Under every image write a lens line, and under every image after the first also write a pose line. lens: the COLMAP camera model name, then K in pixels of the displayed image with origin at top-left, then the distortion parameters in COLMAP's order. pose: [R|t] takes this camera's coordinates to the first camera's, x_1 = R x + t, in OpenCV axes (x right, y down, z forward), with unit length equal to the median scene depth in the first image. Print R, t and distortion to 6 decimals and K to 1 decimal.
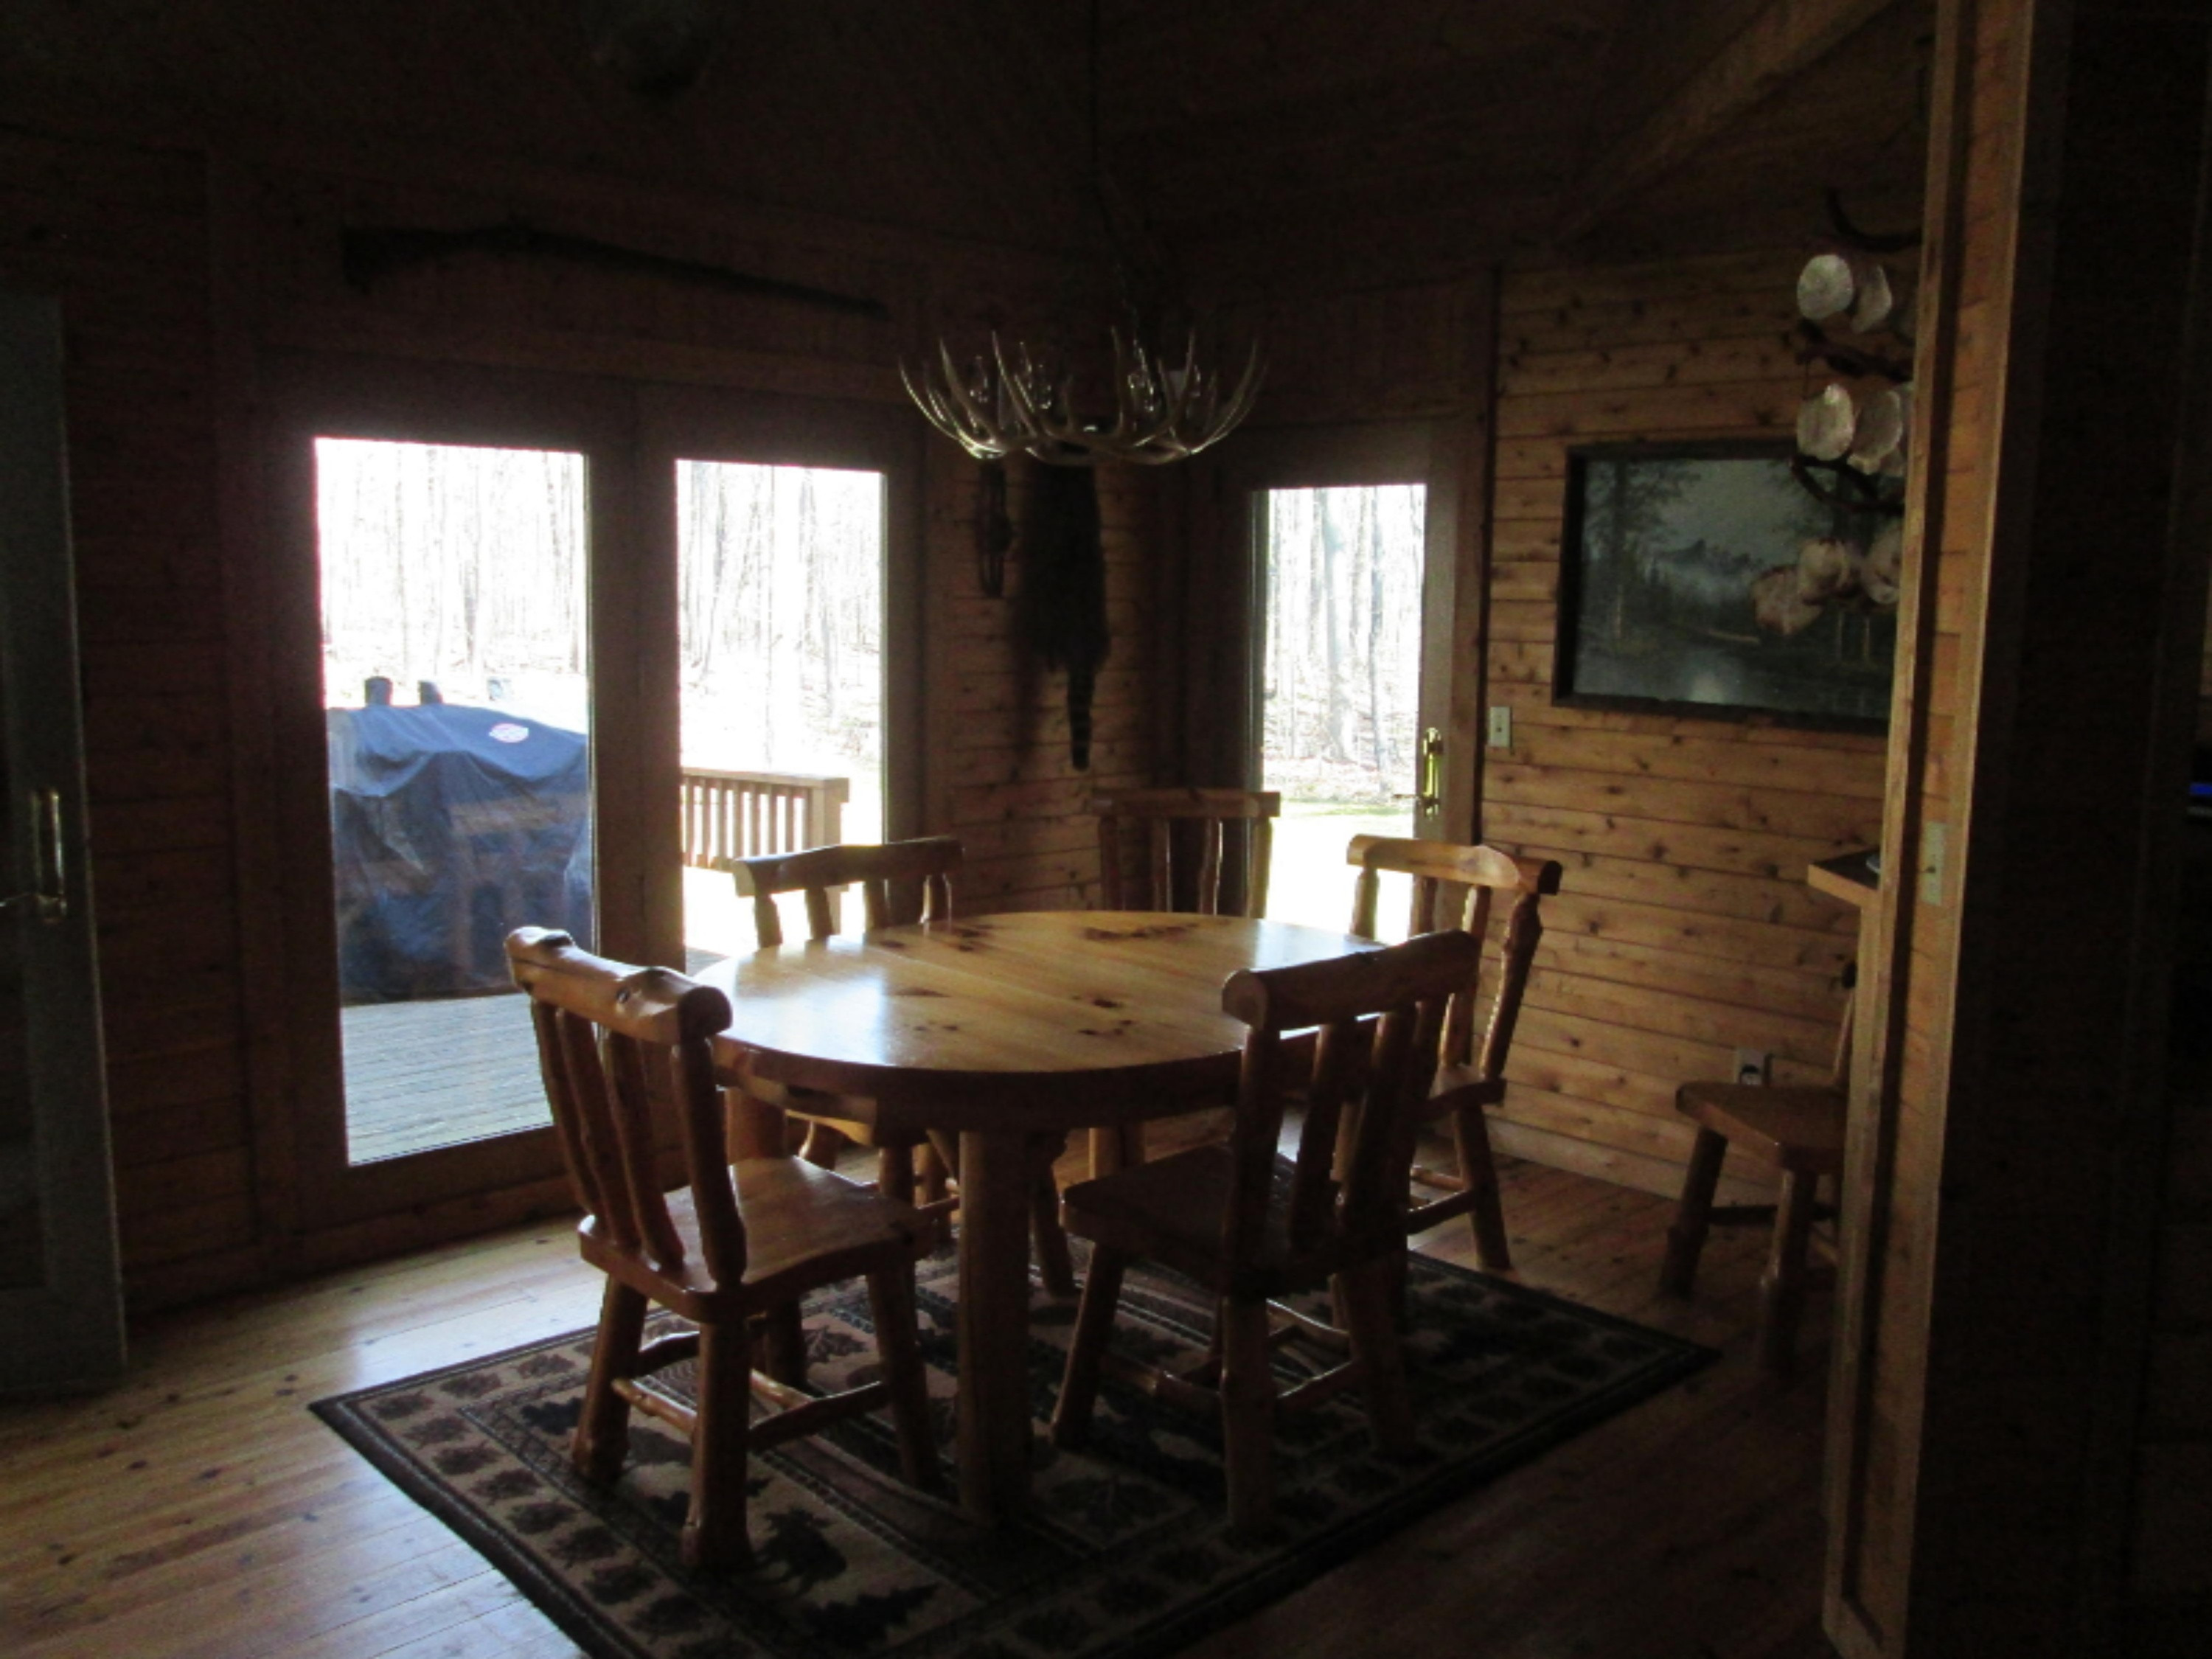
lens RADIAL K [[1822.2, 0, 1097.5], [0, 1822.2, 827.5], [0, 0, 1]] dist [-0.014606, 0.009191]
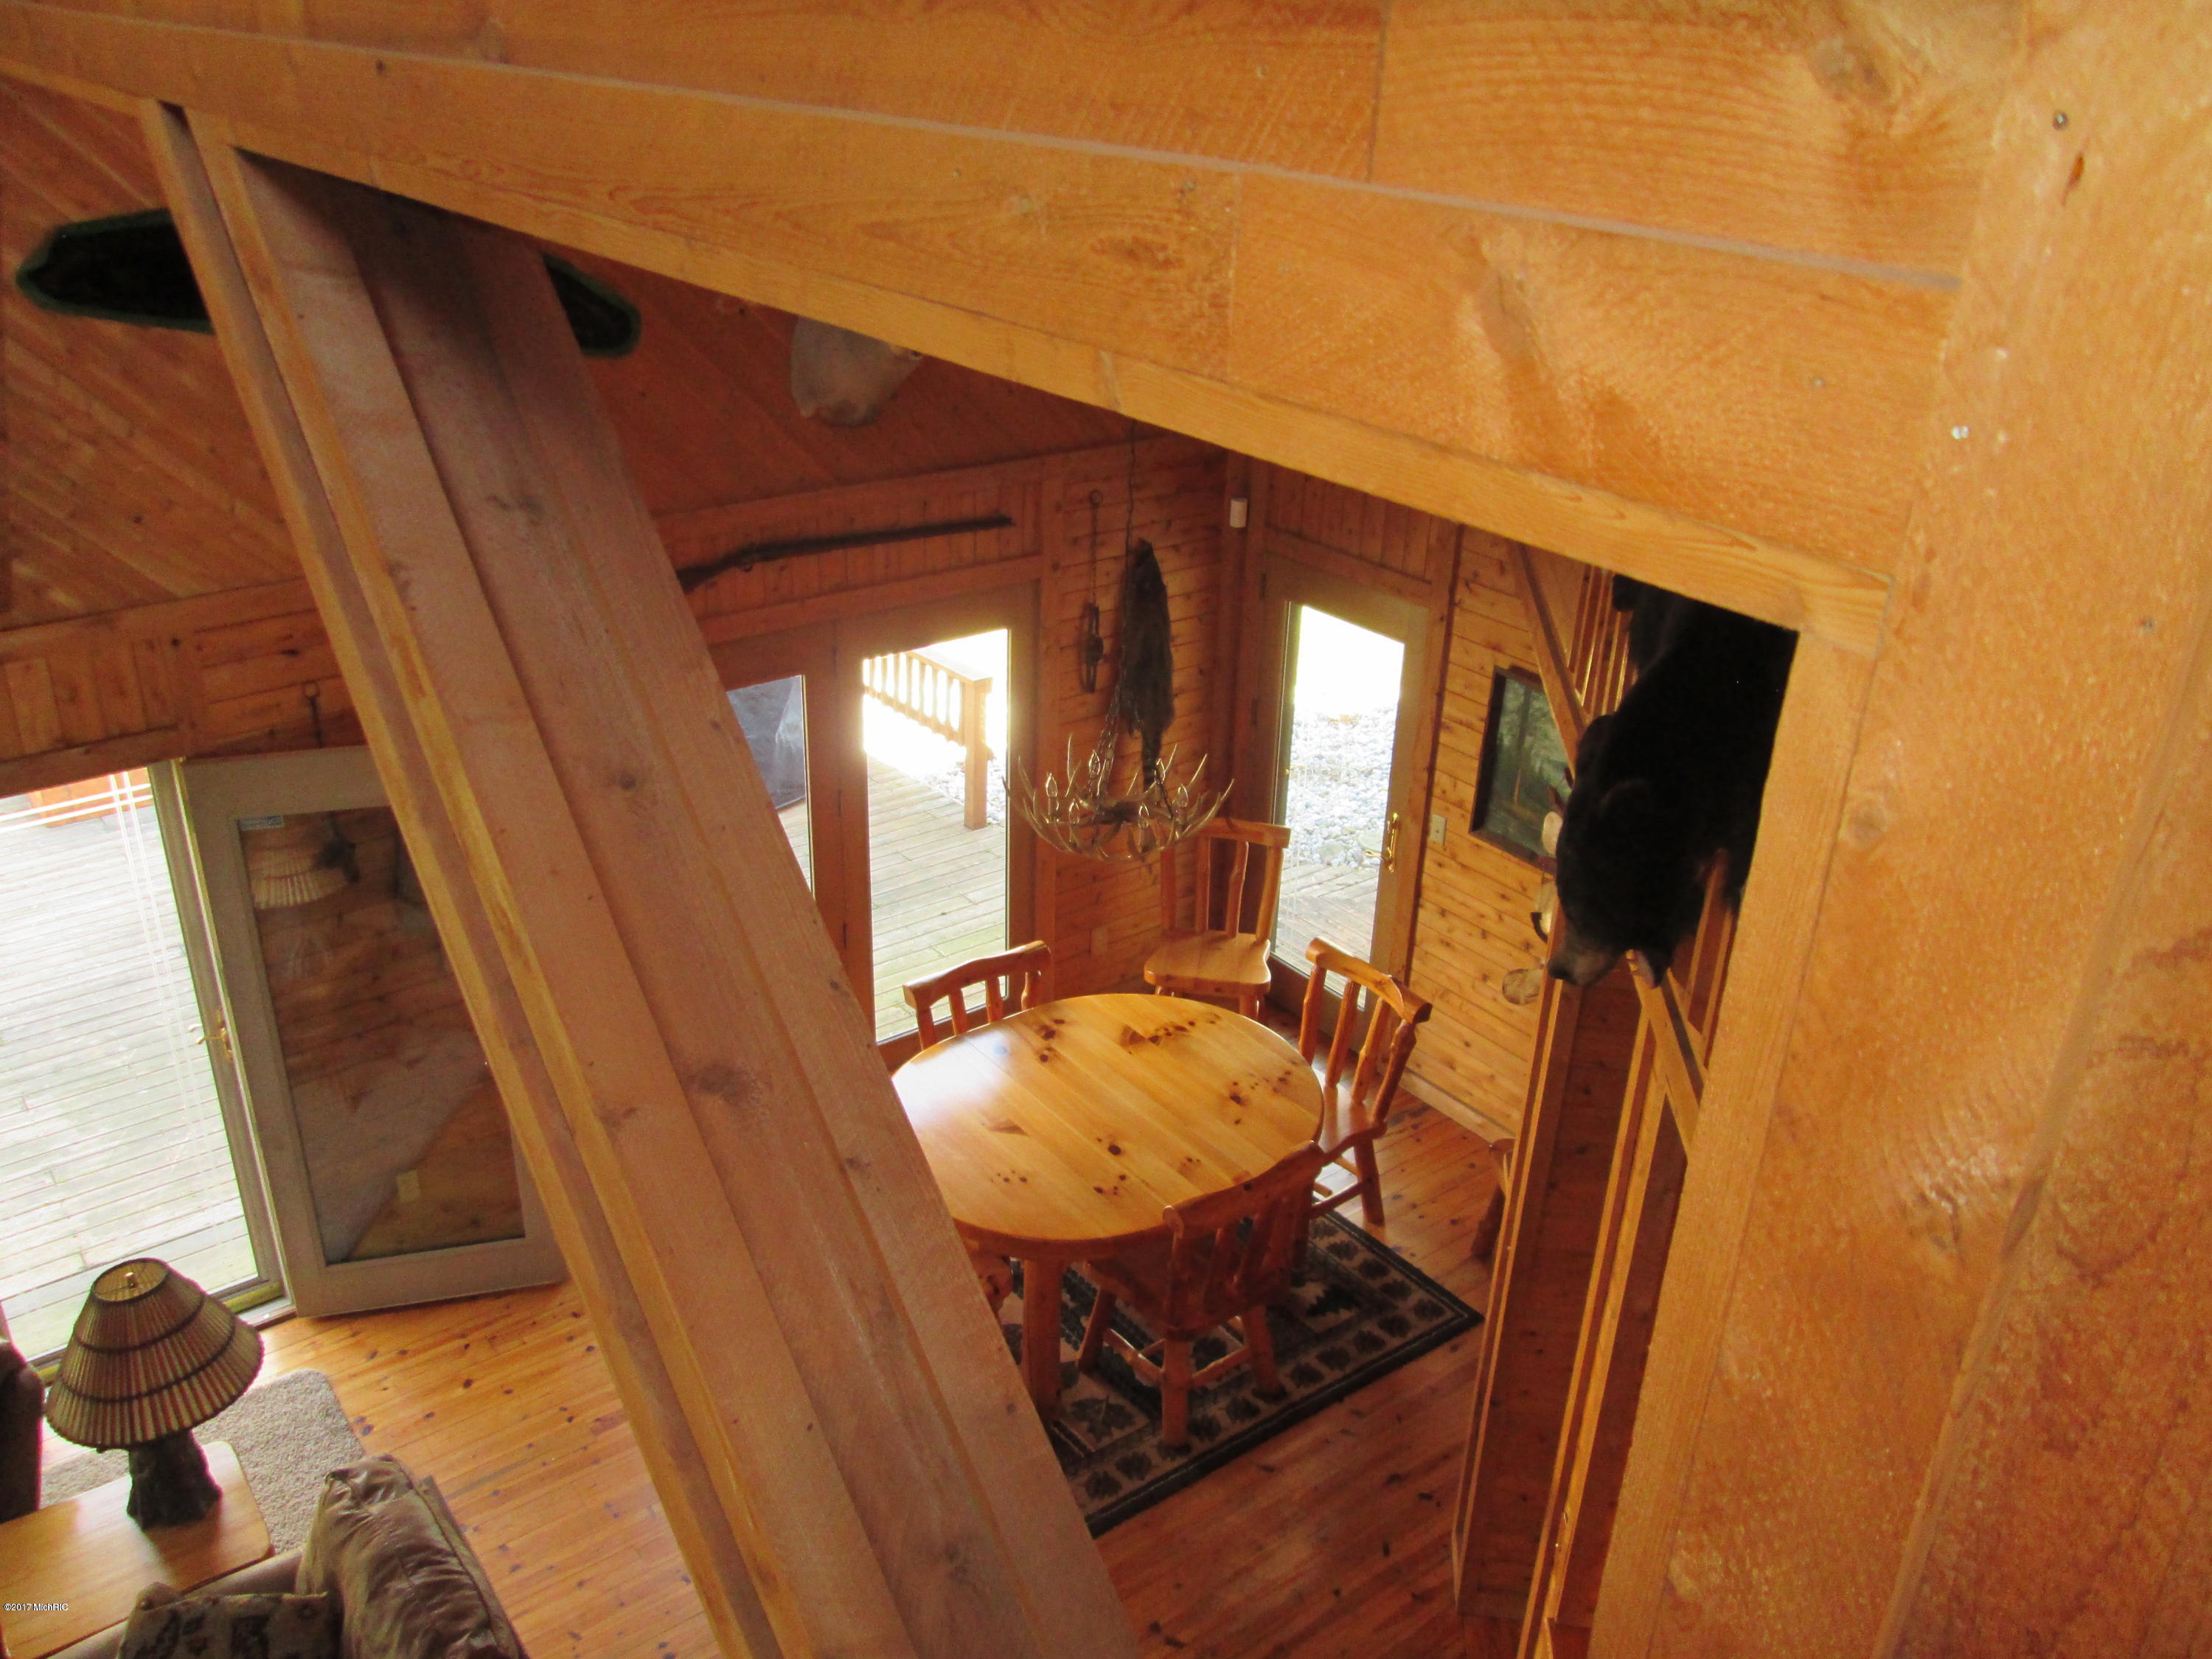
lens RADIAL K [[1818.8, 0, 1112.0], [0, 1818.8, 831.5], [0, 0, 1]] dist [-0.009523, -0.003116]
pose [[0.995460, 0.059724, -0.074110, 0.079480], [-0.034569, 0.952323, 0.303128, -0.509803], [0.088680, -0.299190, 0.950064, -0.393979]]
